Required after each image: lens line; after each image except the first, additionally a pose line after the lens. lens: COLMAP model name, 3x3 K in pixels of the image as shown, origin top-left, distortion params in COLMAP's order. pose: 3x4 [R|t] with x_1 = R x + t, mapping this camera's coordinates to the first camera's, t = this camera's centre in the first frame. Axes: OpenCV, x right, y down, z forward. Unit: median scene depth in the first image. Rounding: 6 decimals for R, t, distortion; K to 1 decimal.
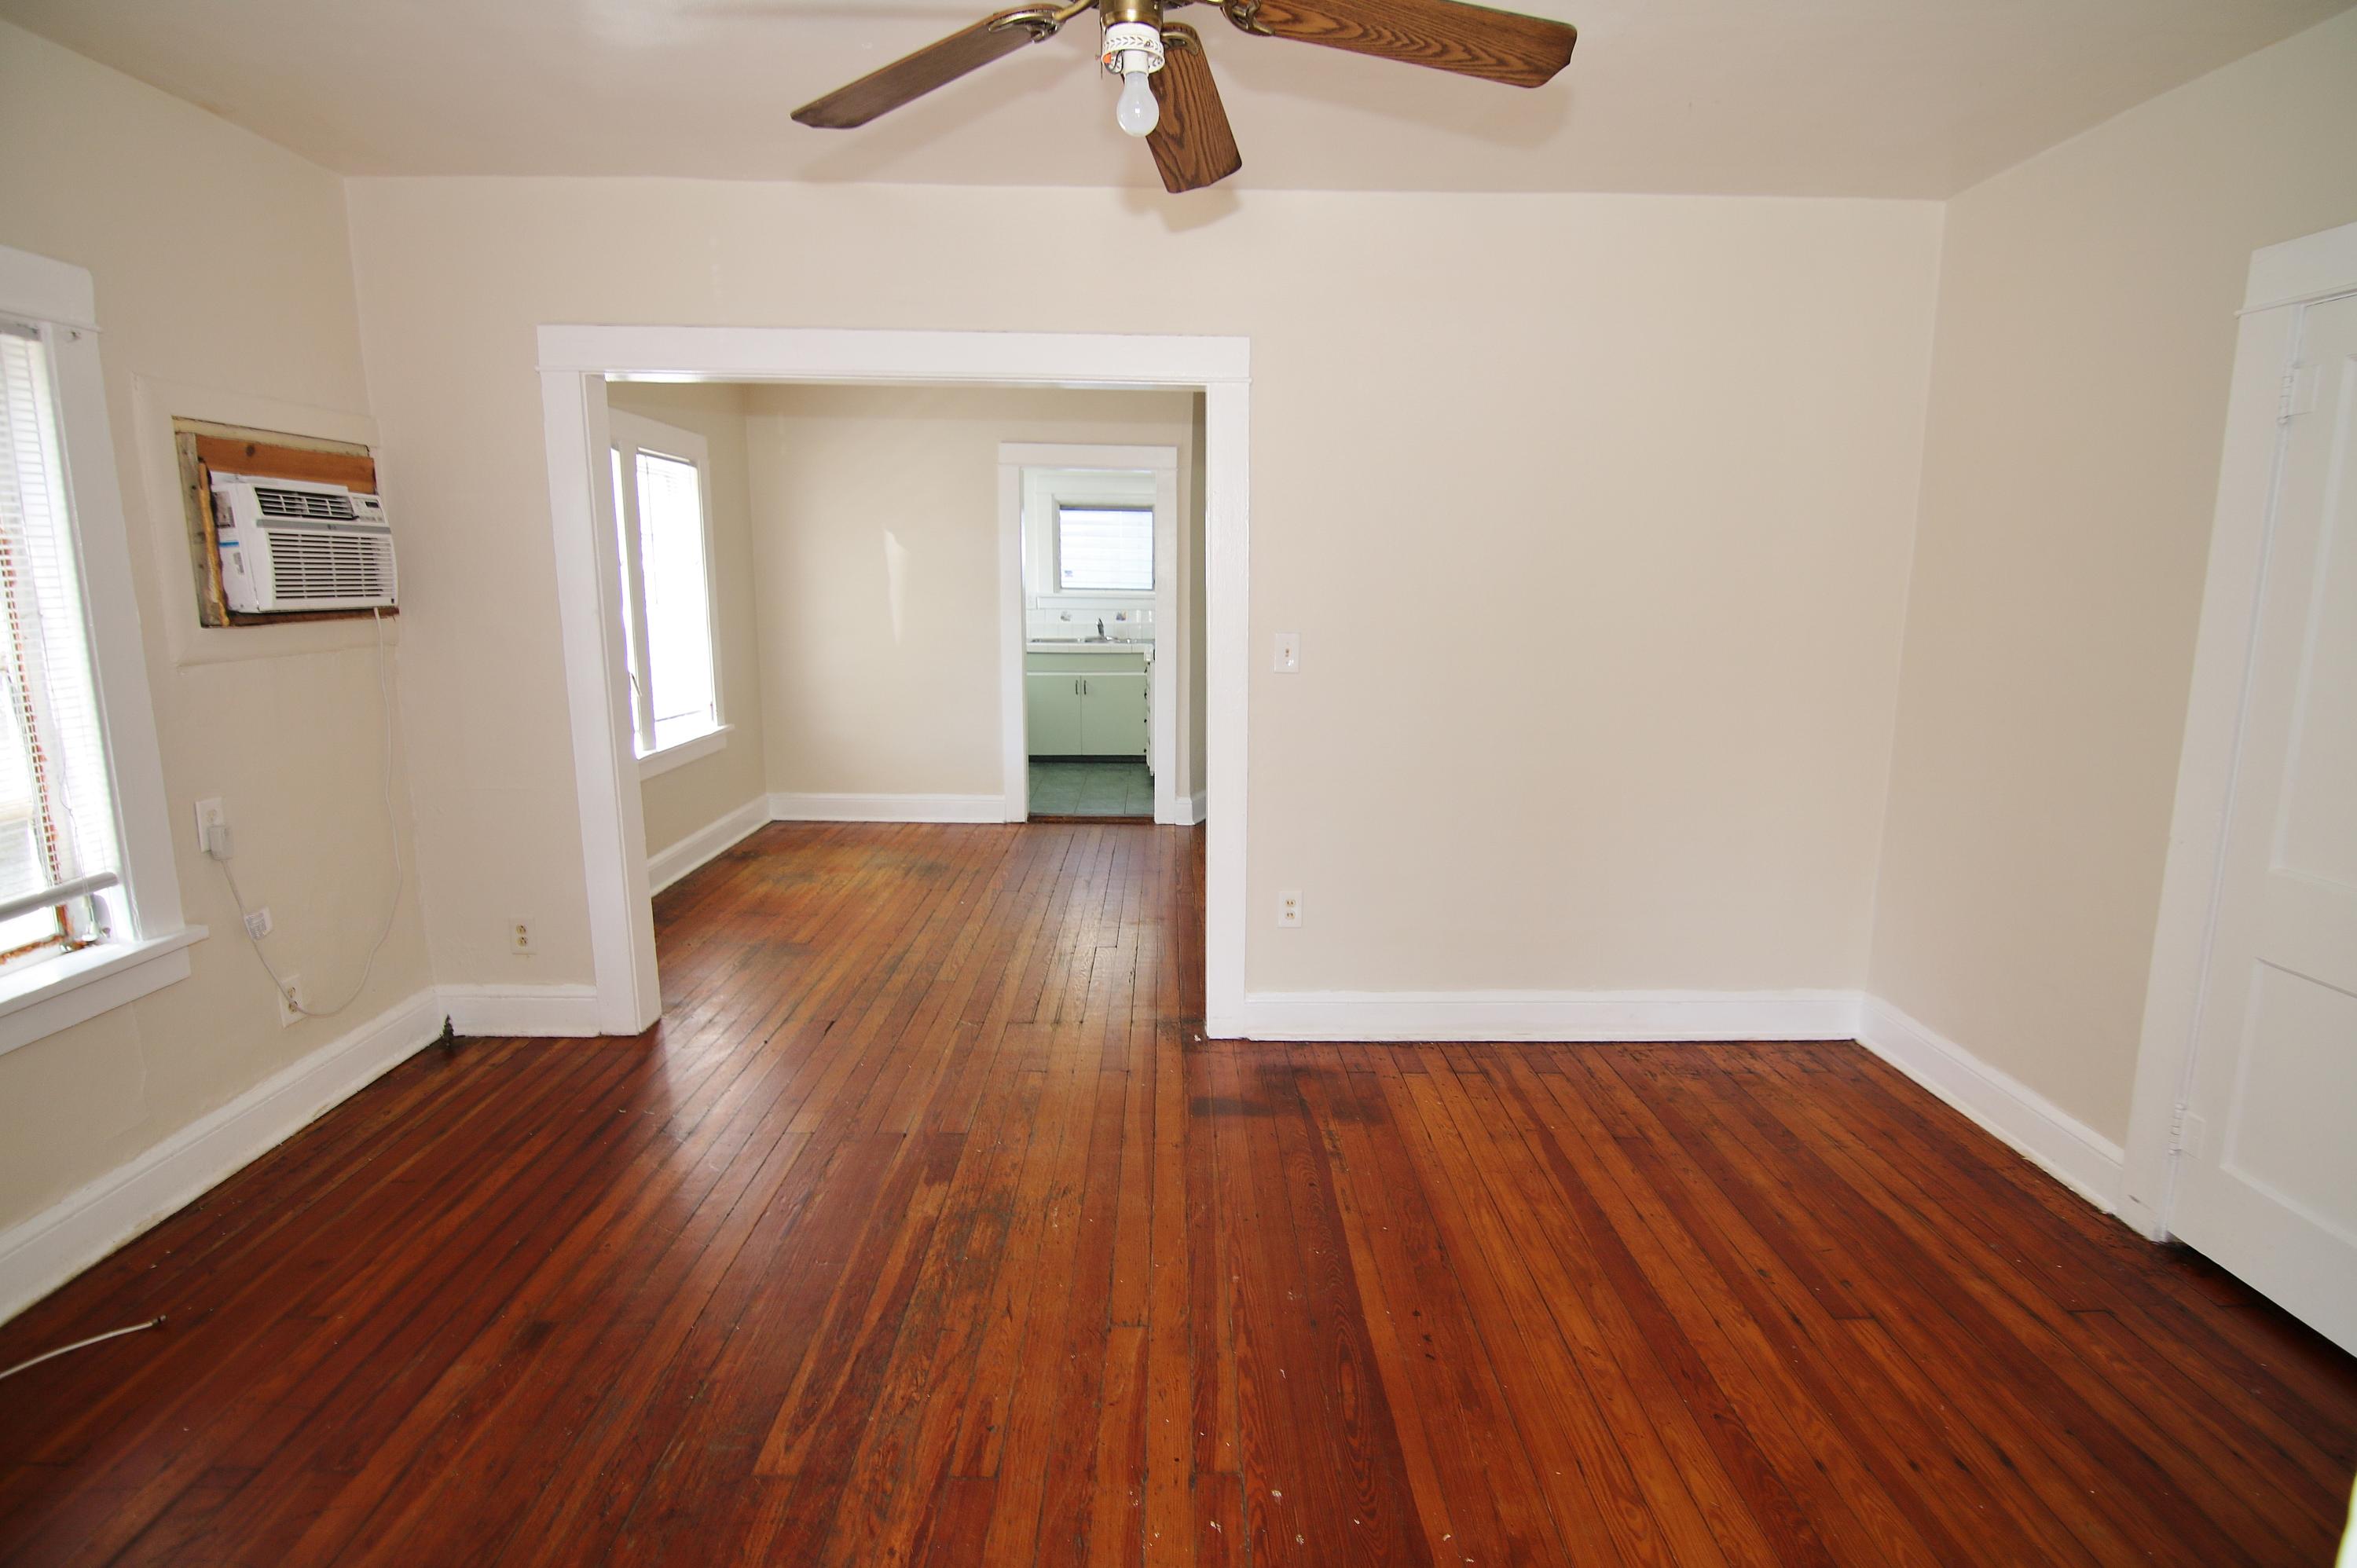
lens RADIAL K [[1190.1, 0, 1191.2], [0, 1190.1, 783.0], [0, 0, 1]] dist [-0.006602, -0.011618]
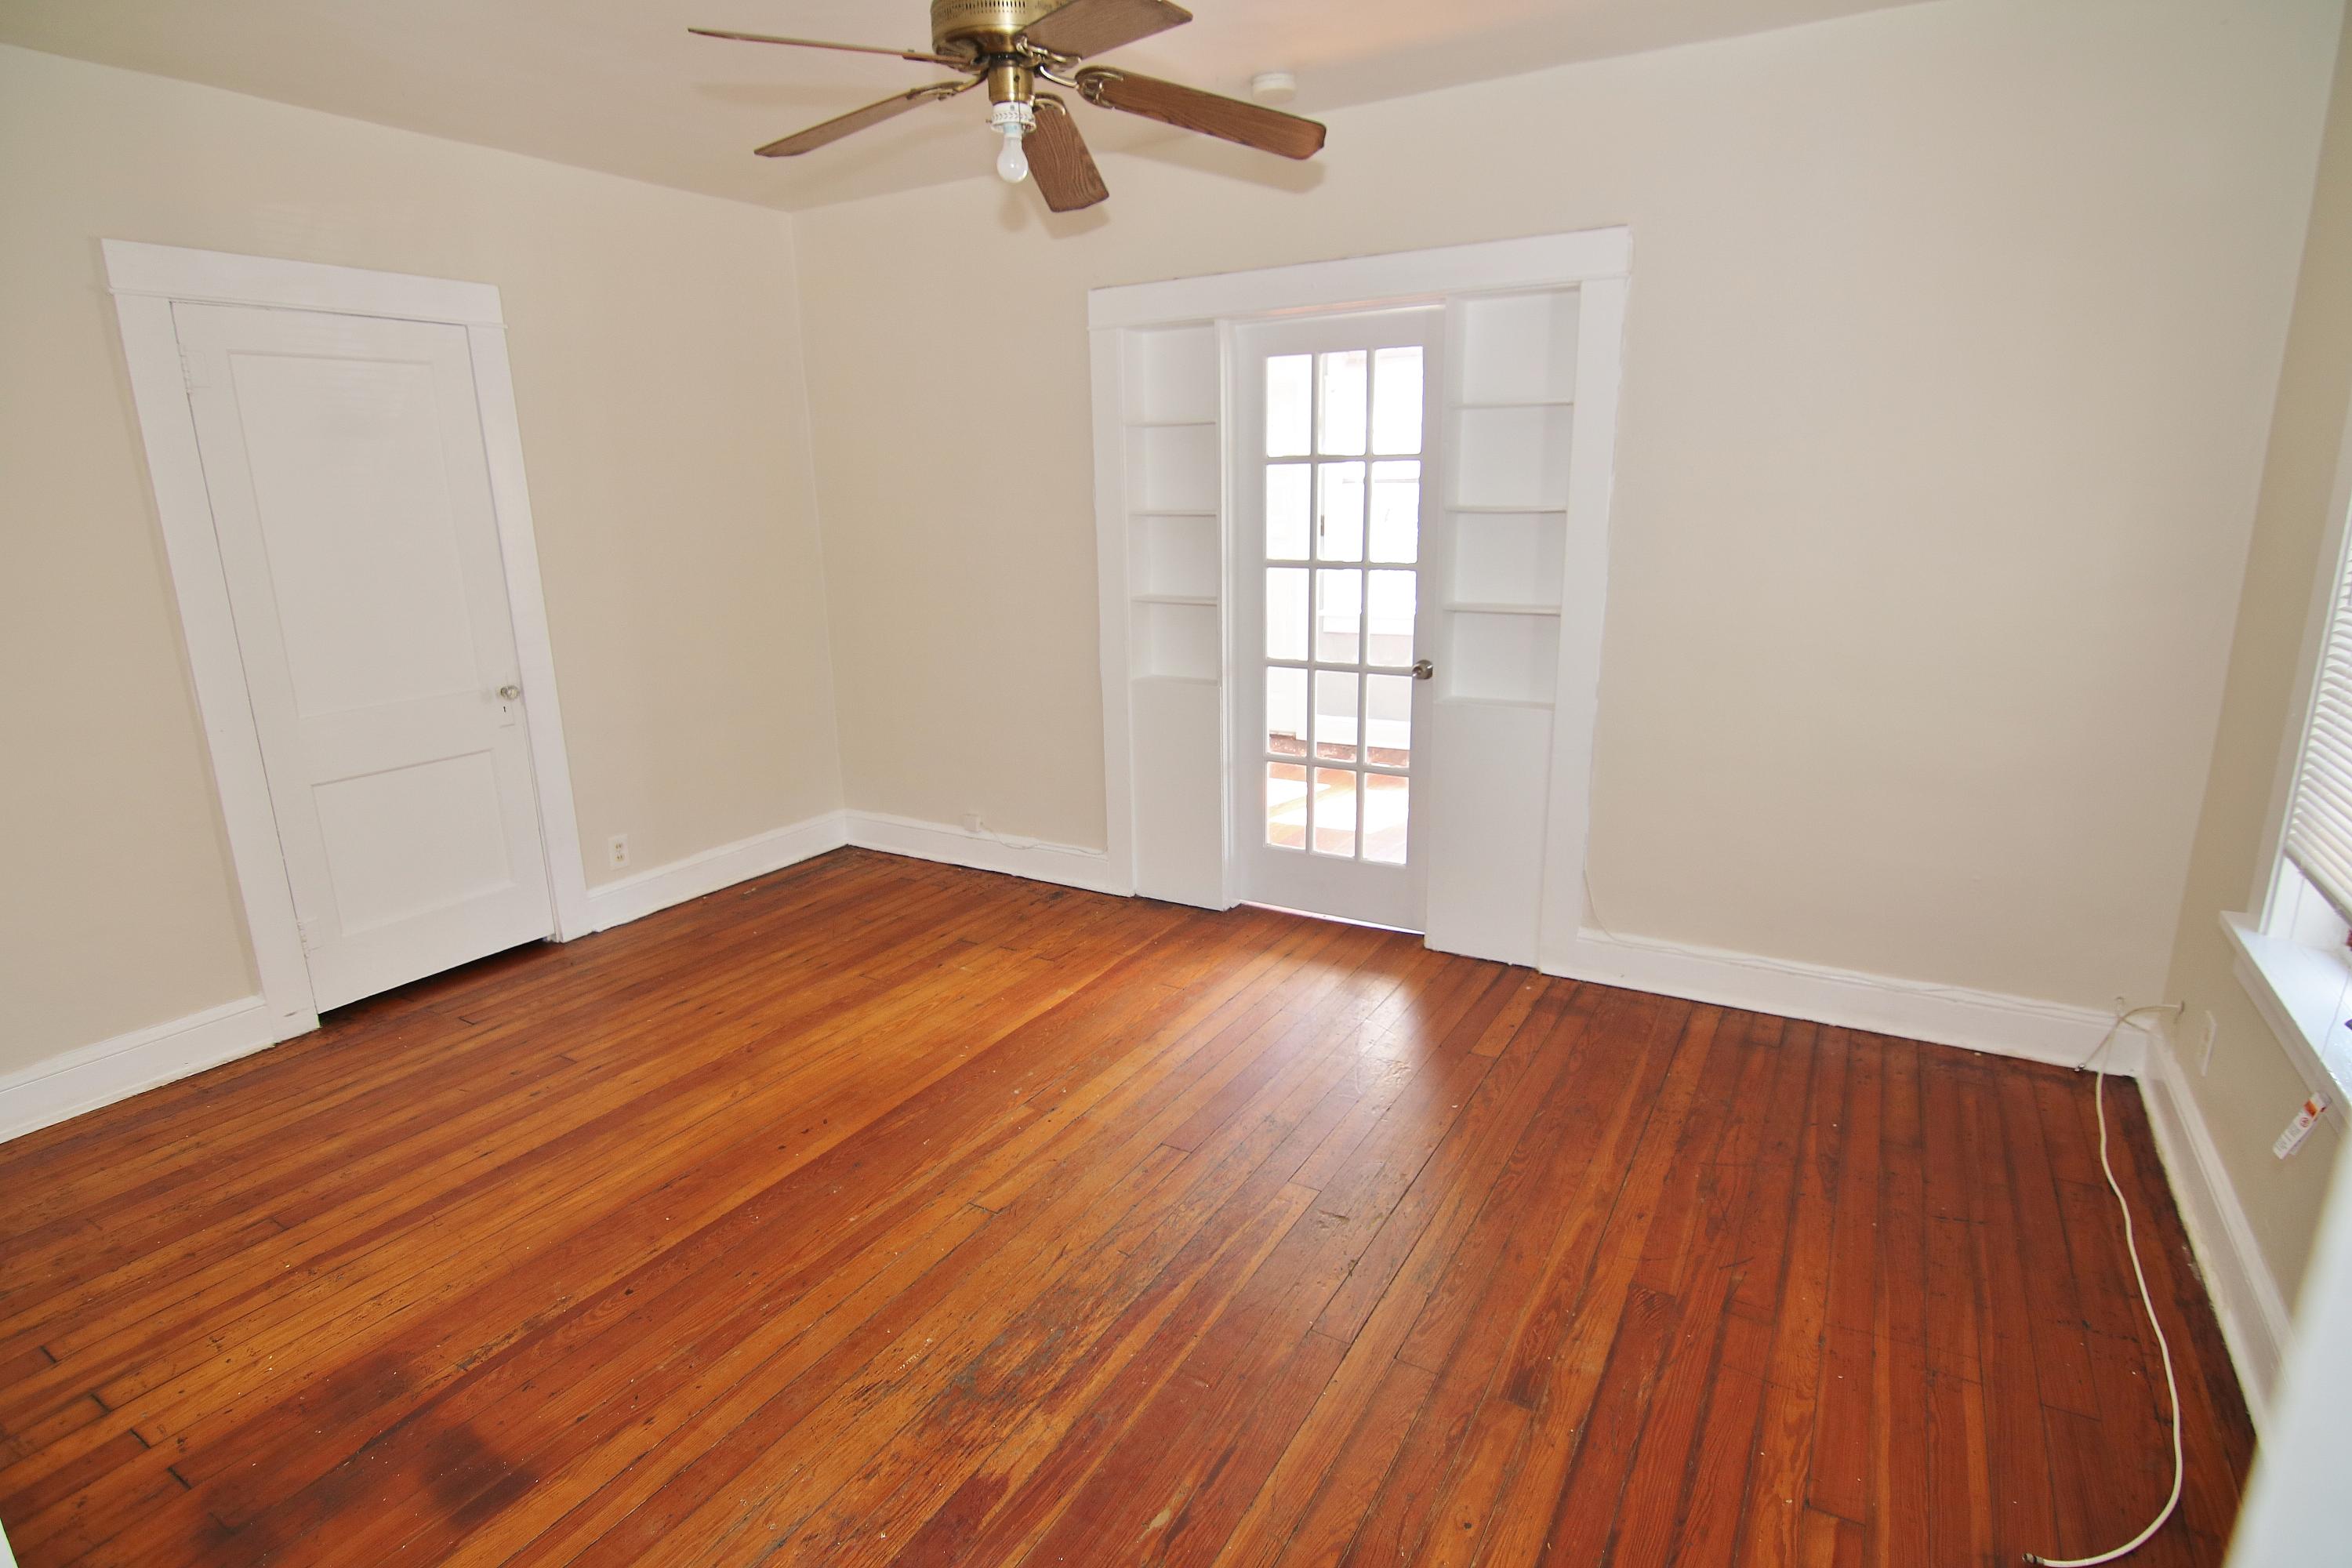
lens RADIAL K [[1187.7, 0, 1188.7], [0, 1187.7, 783.0], [0, 0, 1]] dist [-0.006602, -0.011618]
pose [[-0.853063, -0.119295, 0.507989, -0.611956], [0.106740, 0.913036, 0.393664, -0.258642], [-0.510774, 0.390043, -0.766144, 1.351662]]
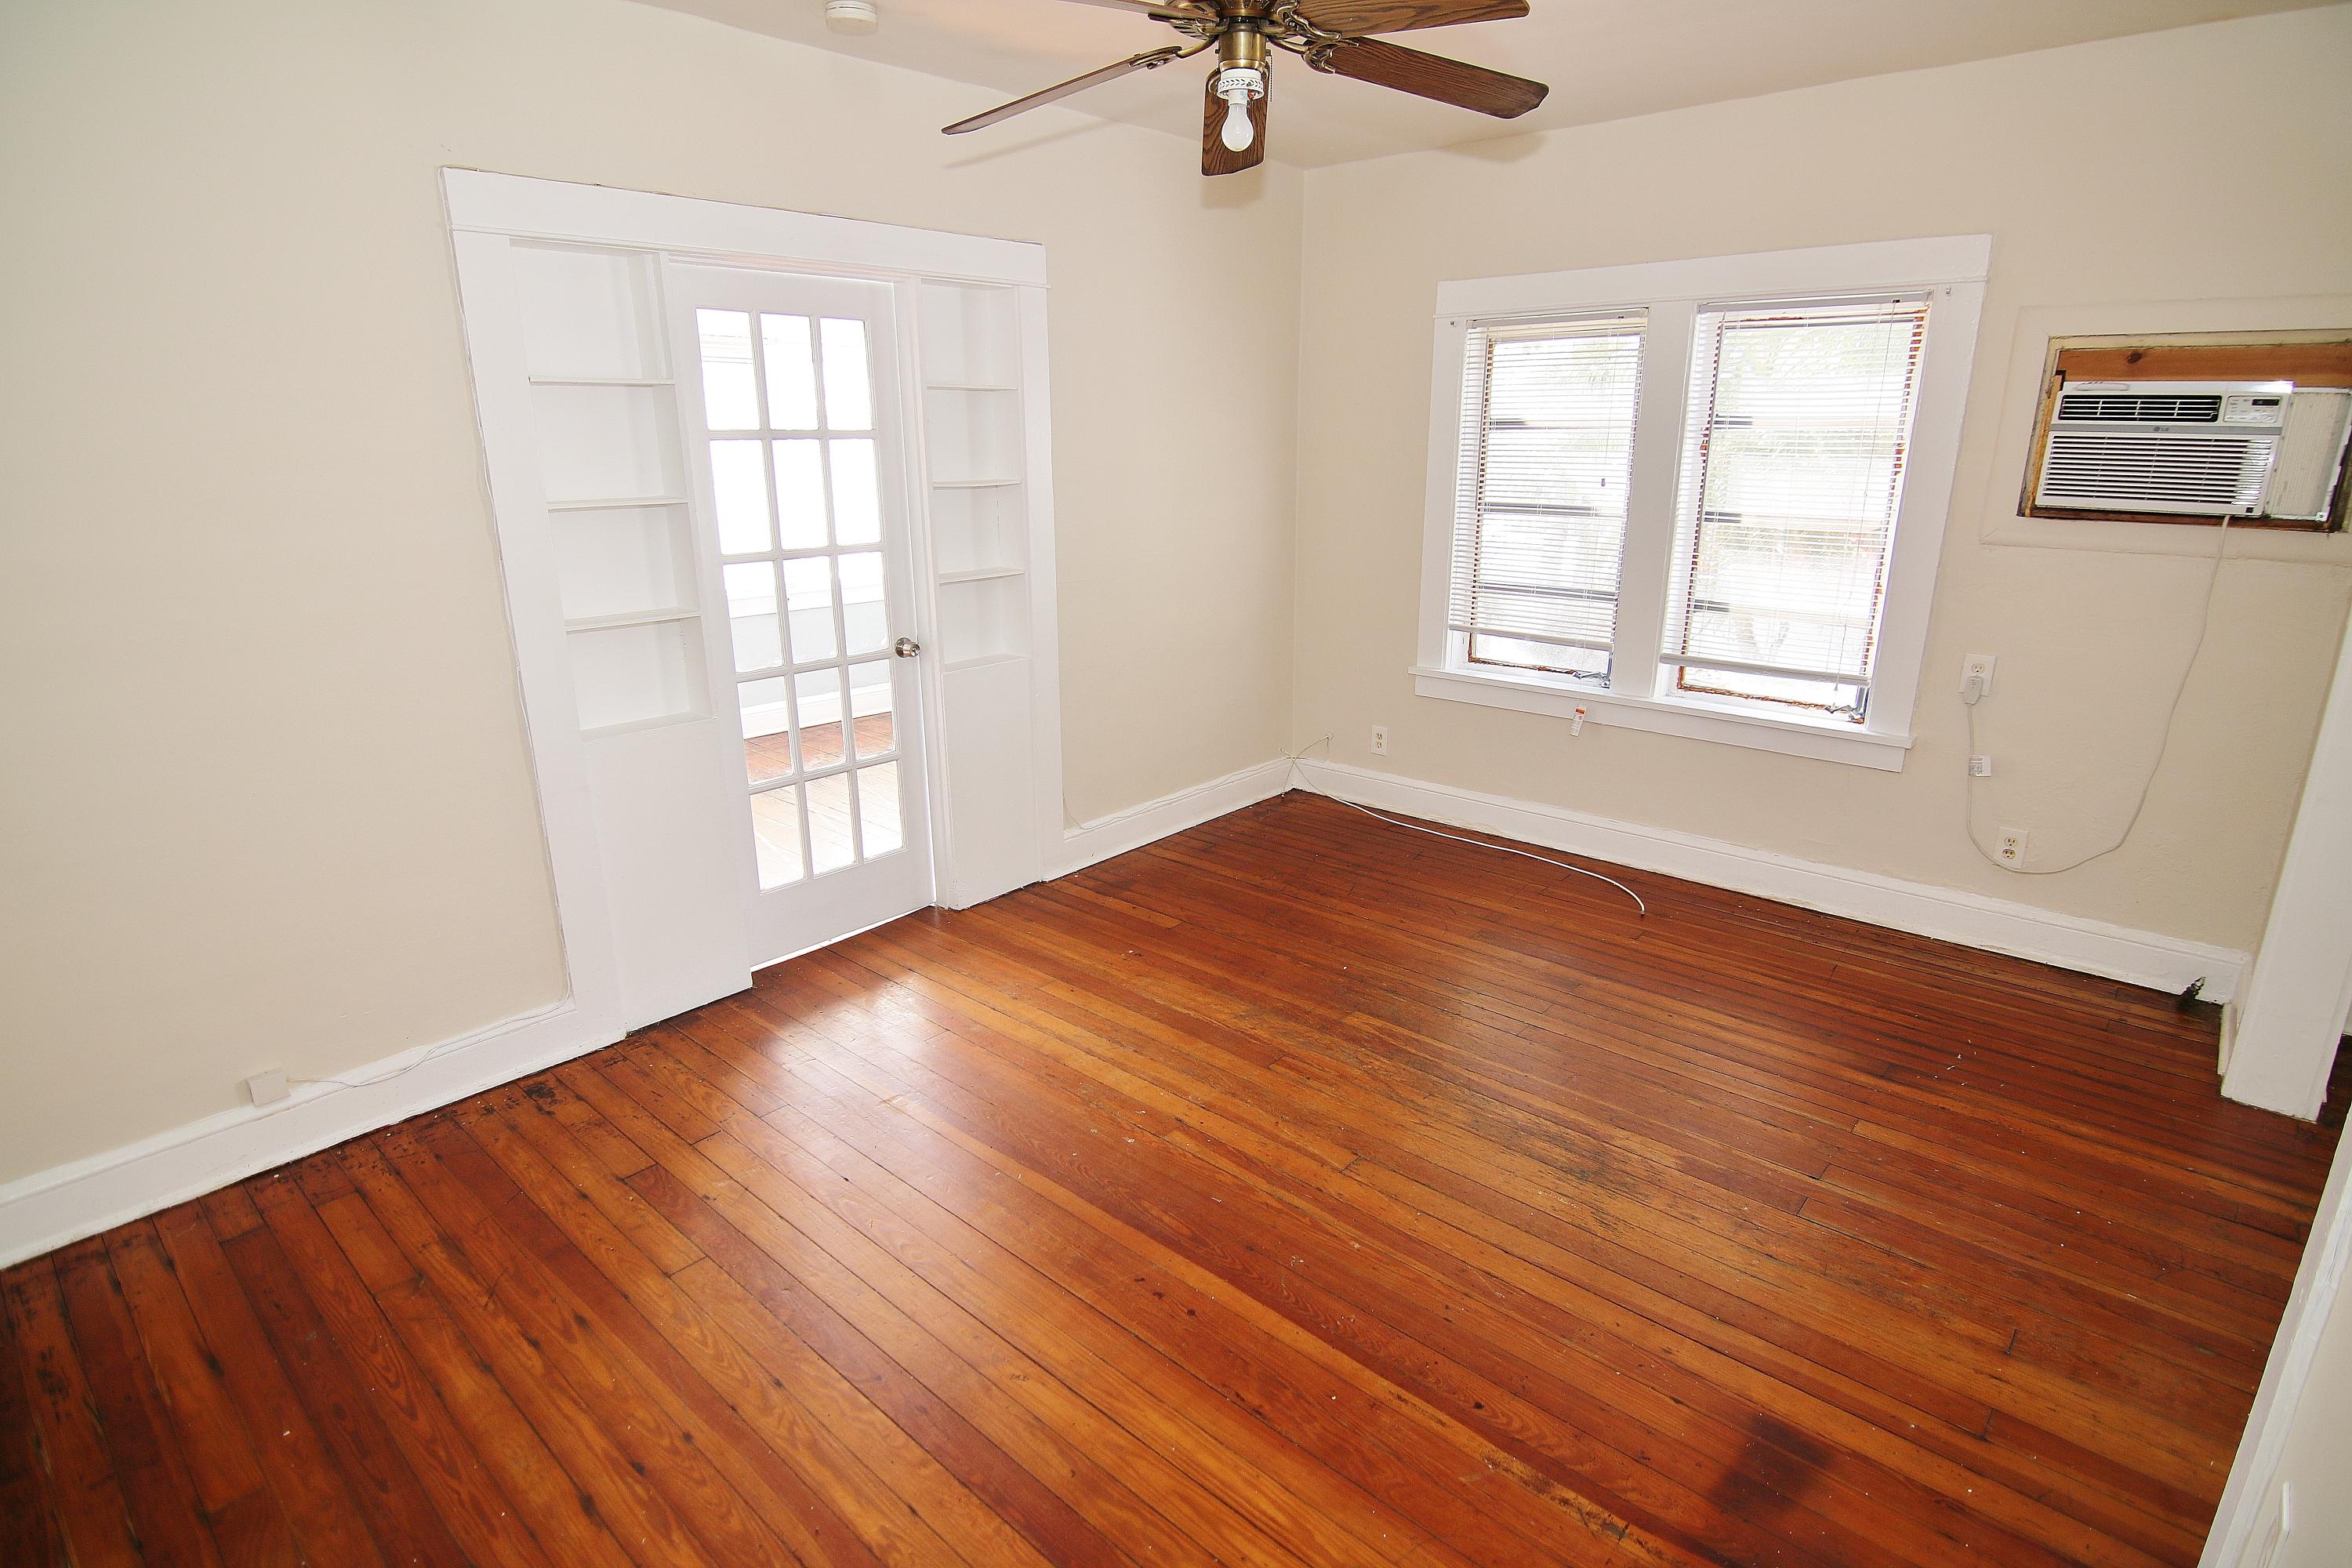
lens RADIAL K [[1187.7, 0, 1188.7], [0, 1187.7, 783.0], [0, 0, 1]] dist [-0.006602, -0.011618]
pose [[-0.678052, 0.207867, -0.705008, 0.657764], [-0.131042, 0.909622, 0.394228, -0.252205], [0.723238, 0.359693, -0.589532, 1.215543]]
